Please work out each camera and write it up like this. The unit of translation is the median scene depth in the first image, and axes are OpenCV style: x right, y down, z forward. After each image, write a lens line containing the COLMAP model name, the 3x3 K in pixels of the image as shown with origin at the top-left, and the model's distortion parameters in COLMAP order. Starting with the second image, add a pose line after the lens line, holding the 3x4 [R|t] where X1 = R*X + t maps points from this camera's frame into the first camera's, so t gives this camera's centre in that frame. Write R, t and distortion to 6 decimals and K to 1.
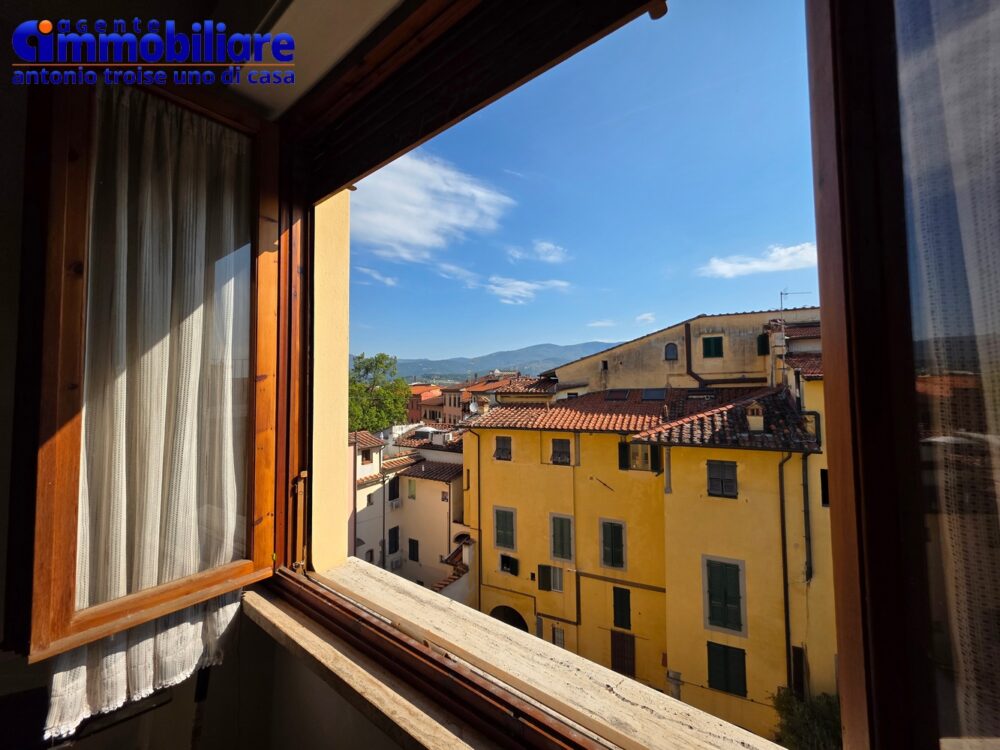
lens RADIAL K [[391.7, 0, 500.0], [0, 391.7, 375.0], [0, 0, 1]] dist [-0.002091, -0.000033]
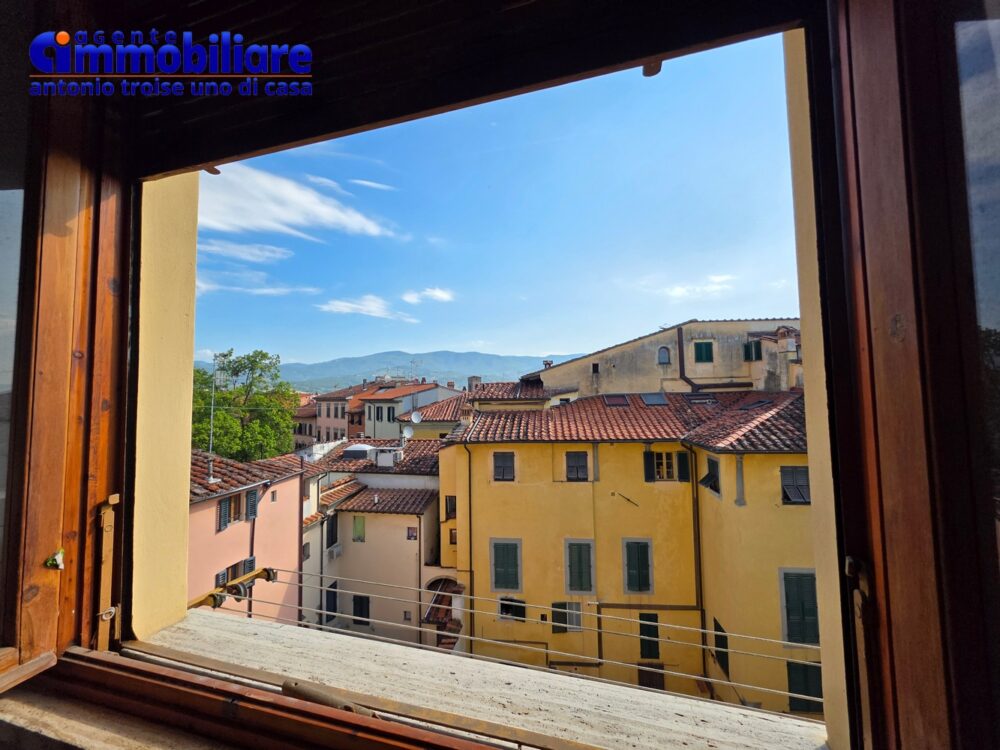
lens RADIAL K [[391.7, 0, 500.0], [0, 391.7, 375.0], [0, 0, 1]] dist [-0.002091, -0.000033]
pose [[0.932099, 0.016141, 0.361845, -0.304786], [-0.008188, 0.999690, -0.023501, 0.015639], [-0.362112, 0.018942, 0.931942, 0.240505]]
